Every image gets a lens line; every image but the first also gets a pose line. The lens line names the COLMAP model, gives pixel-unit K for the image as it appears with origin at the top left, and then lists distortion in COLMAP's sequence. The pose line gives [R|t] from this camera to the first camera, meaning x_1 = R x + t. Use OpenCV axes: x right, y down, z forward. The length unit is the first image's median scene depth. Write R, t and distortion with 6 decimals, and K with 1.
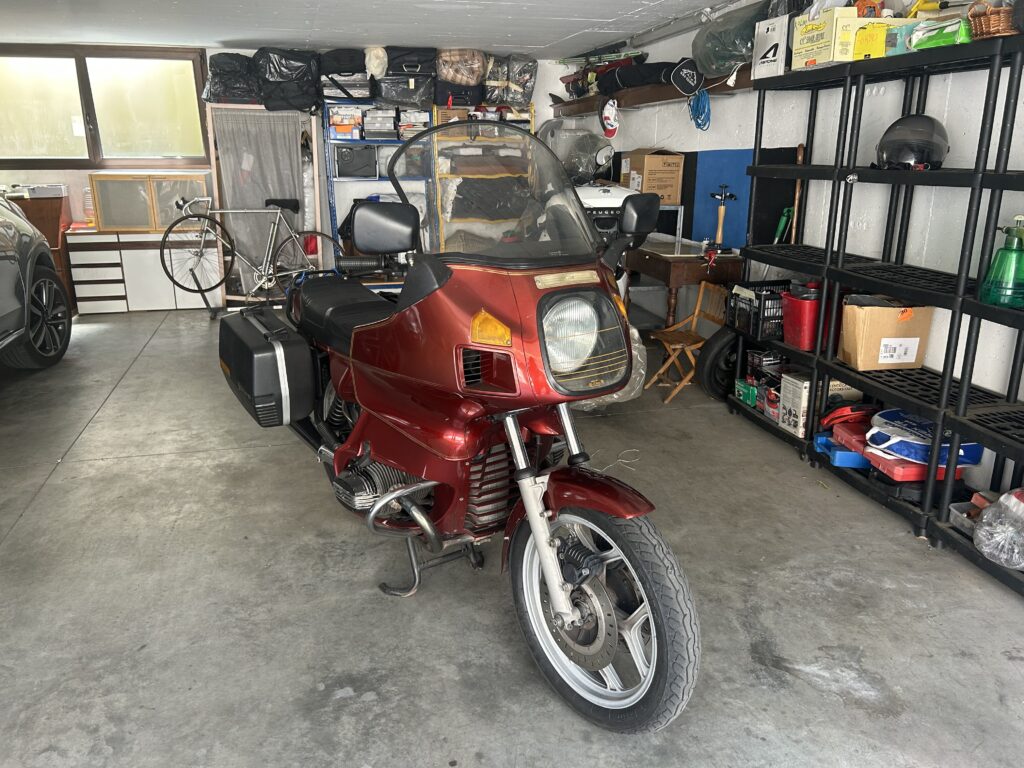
lens RADIAL K [[770.0, 0, 508.9], [0, 770.0, 379.1], [0, 0, 1]] dist [0.036244, -0.040861]
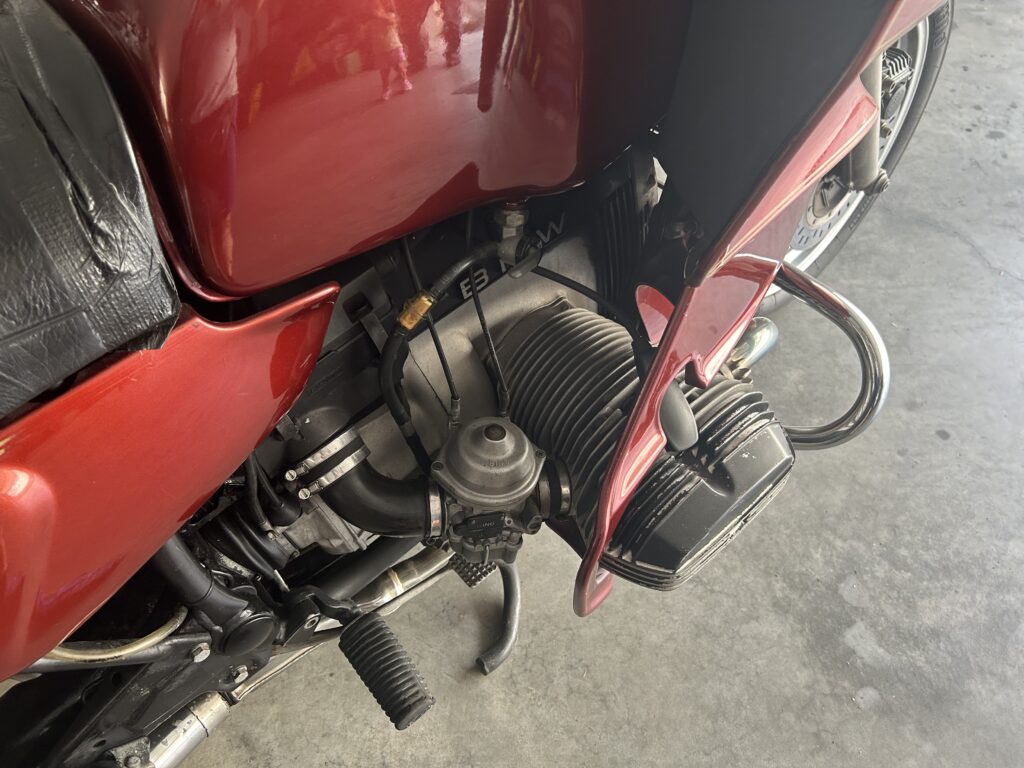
lens RADIAL K [[770.0, 0, 508.9], [0, 770.0, 379.1], [0, 0, 1]] dist [0.036244, -0.040861]
pose [[-0.100231, -0.780446, 0.617136, -0.119265], [0.316336, 0.563079, 0.763461, -0.048025], [-0.943337, 0.271745, 0.190445, 0.350107]]
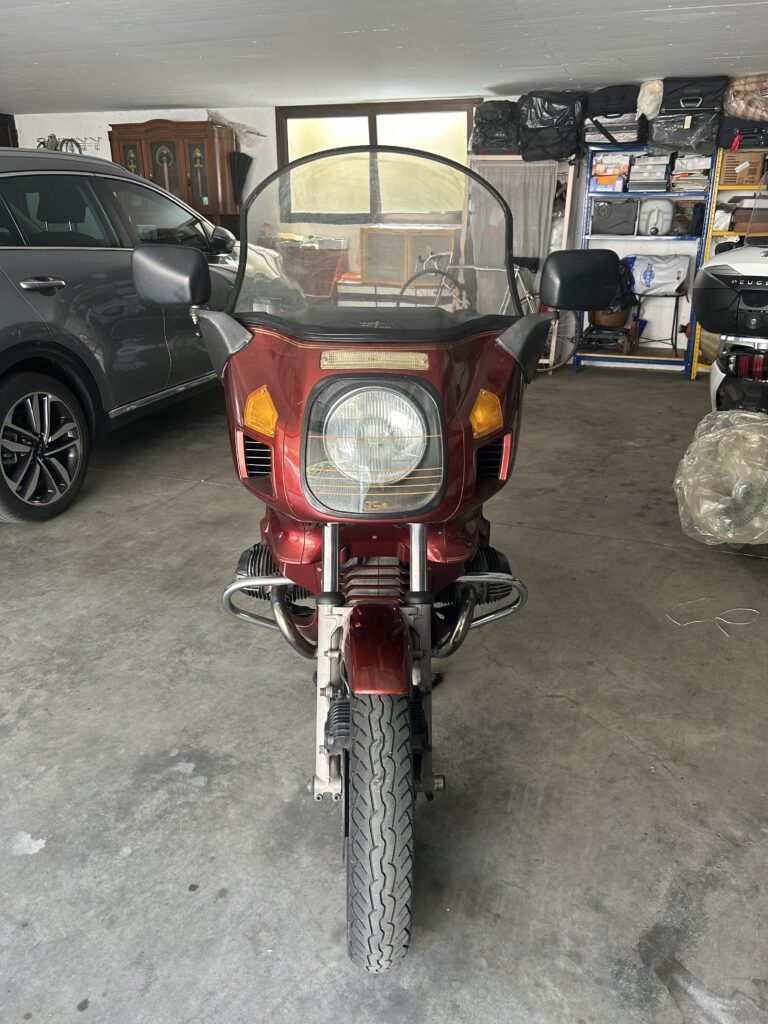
lens RADIAL K [[770.0, 0, 395.8], [0, 770.0, 512.0], [0, 0, 1]] dist [0.036244, -0.040861]
pose [[0.828962, 0.205781, -0.520073, 0.144375], [-0.161766, 0.978327, 0.129257, -0.024430], [0.535400, -0.023019, 0.844285, 0.108110]]
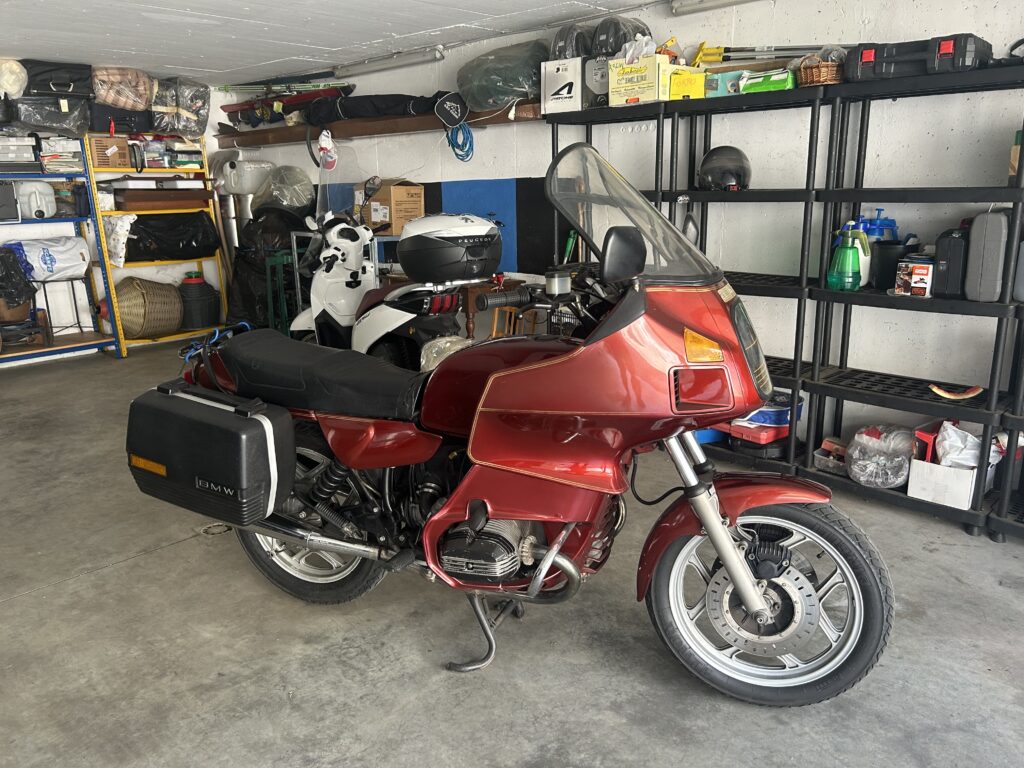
lens RADIAL K [[770.0, 0, 512.0], [0, 770.0, 384.0], [0, 0, 1]] dist [0.040456, -0.049569]
pose [[0.840658, -0.149239, 0.520598, -0.207166], [0.168321, 0.985673, 0.010757, -0.018891], [-0.514745, 0.078584, 0.853734, 0.074472]]
